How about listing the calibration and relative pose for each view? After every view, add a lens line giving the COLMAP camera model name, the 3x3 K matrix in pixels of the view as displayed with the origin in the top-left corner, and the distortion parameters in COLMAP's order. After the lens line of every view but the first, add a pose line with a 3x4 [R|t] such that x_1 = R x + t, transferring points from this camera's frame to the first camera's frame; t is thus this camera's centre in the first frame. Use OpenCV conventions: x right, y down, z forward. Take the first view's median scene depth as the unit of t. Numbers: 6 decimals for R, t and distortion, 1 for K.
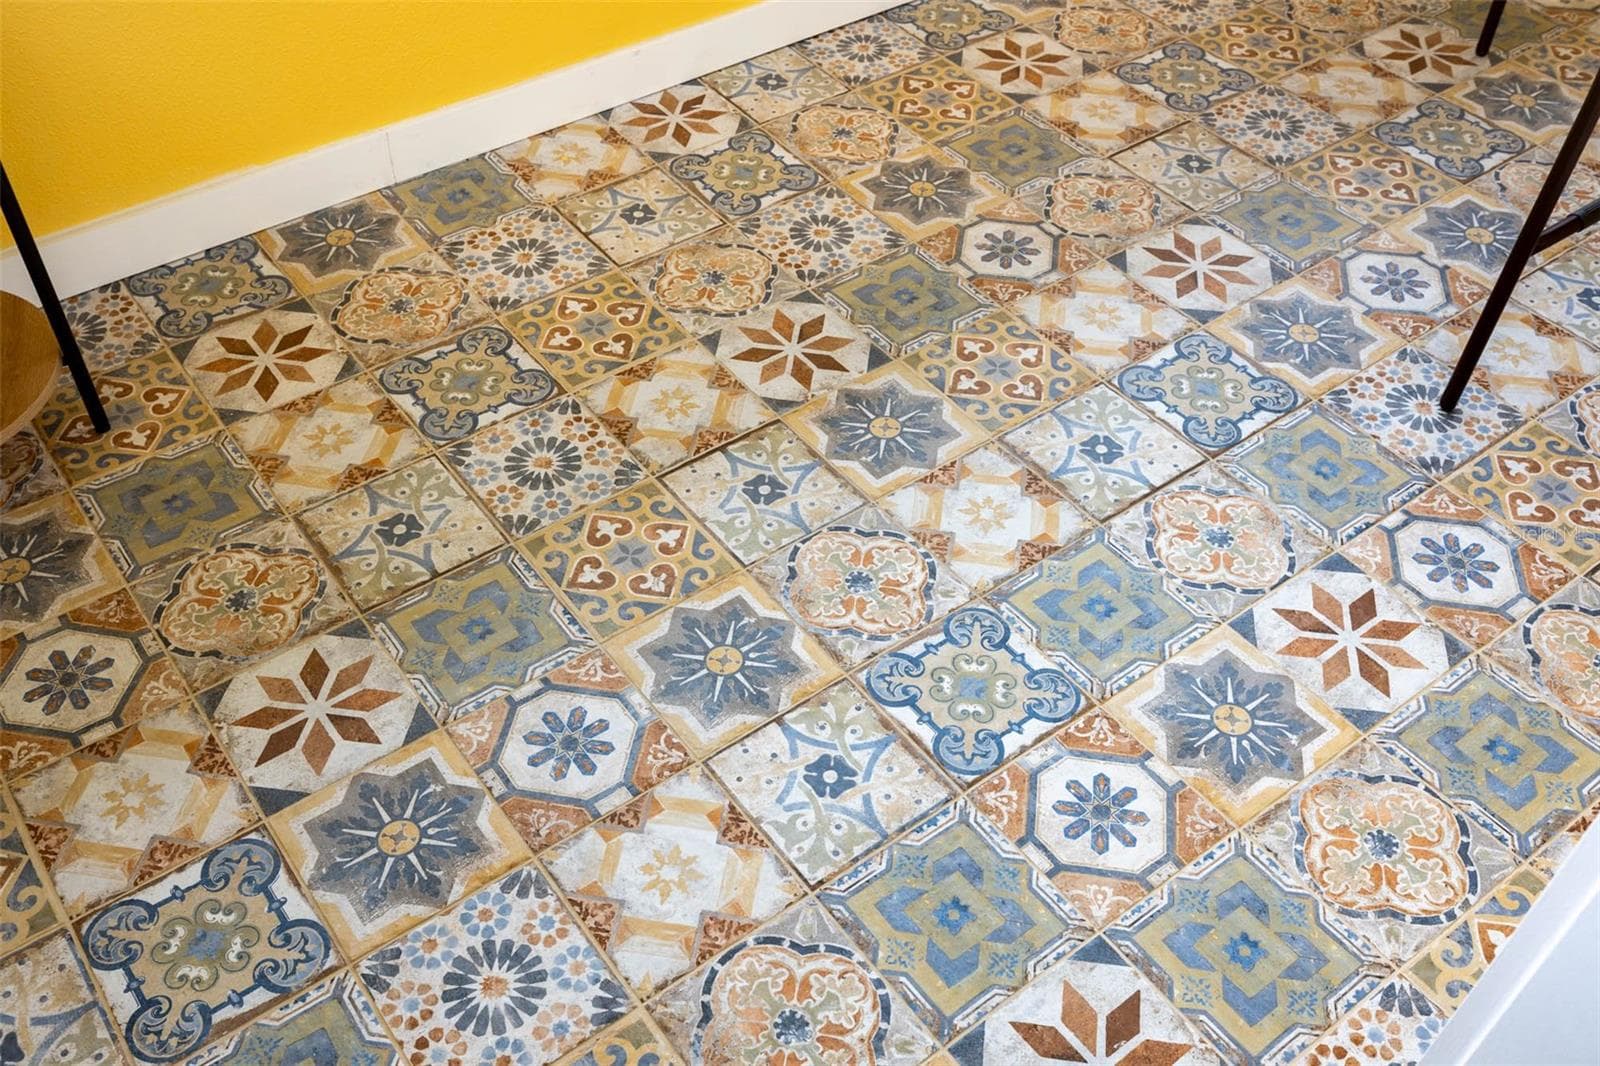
lens RADIAL K [[1505.3, 0, 800.0], [0, 1505.3, 533.0], [0, 0, 1]] dist [0.013241, -0.009544]
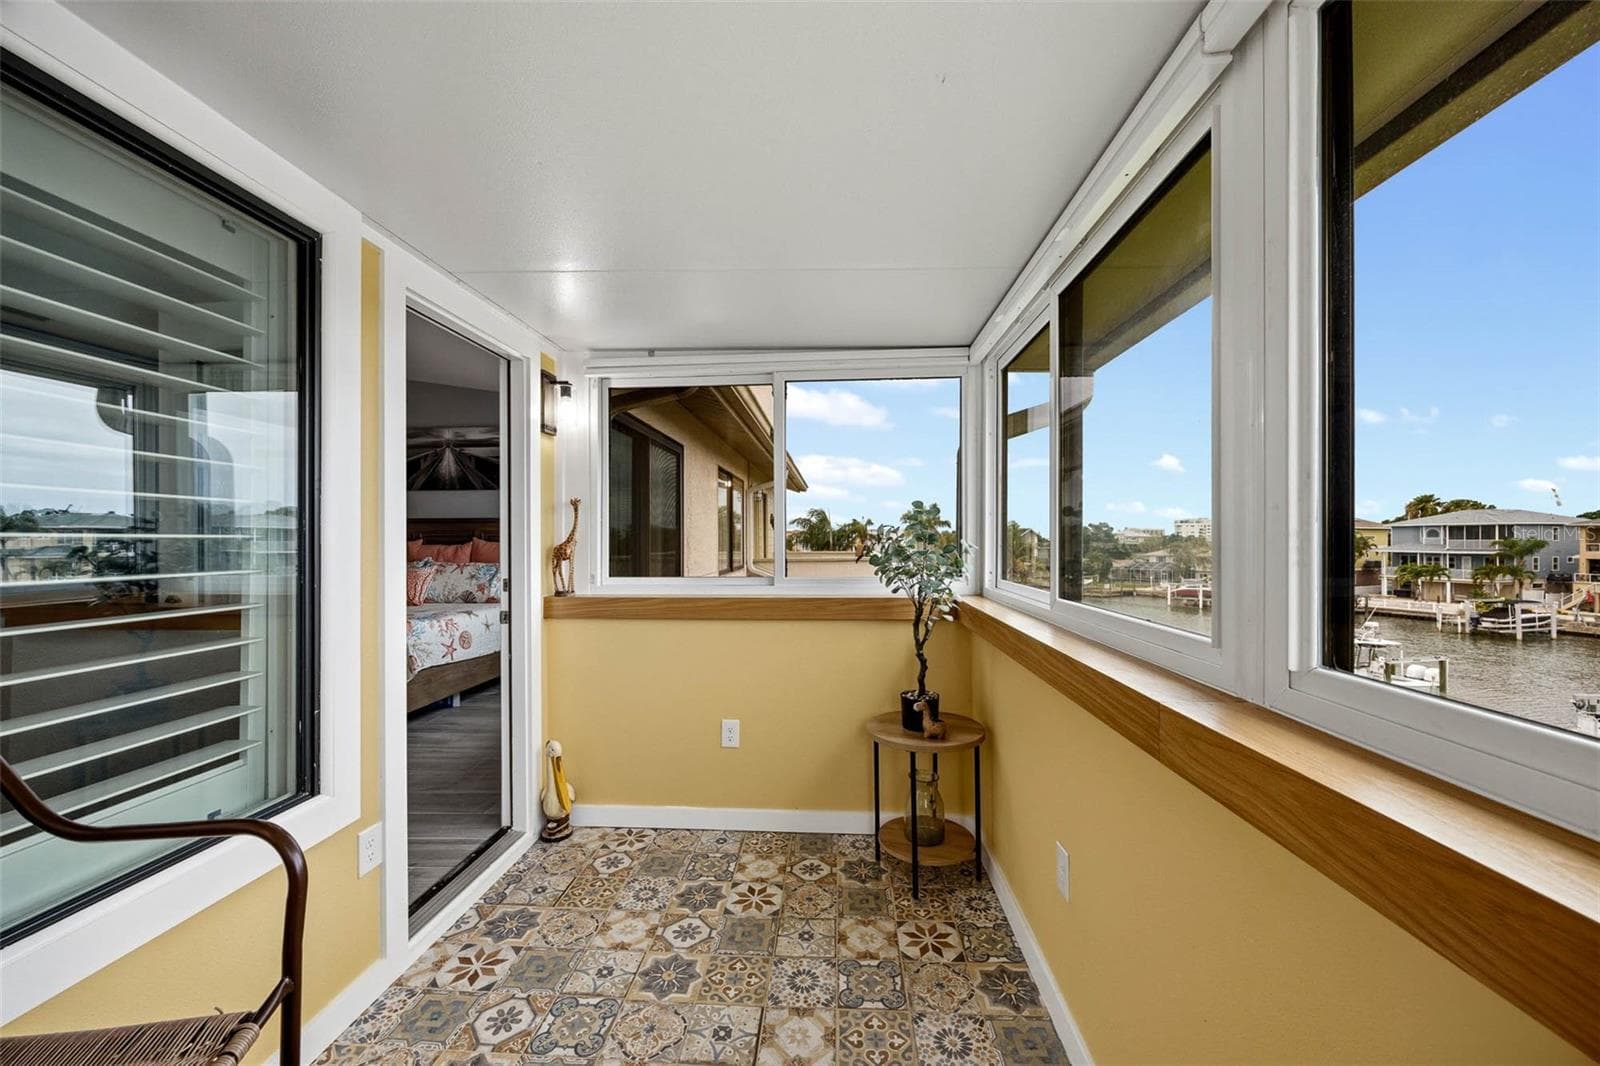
lens RADIAL K [[682.0, 0, 799.2], [0, 682.0, 542.2], [0, 0, 1]] dist [-0.005485, -0.000635]
pose [[-0.681933, -0.010454, -0.731340, 0.678274], [-0.530968, 0.694757, 0.485166, -1.149494], [0.503032, 0.719168, -0.479329, 1.166621]]
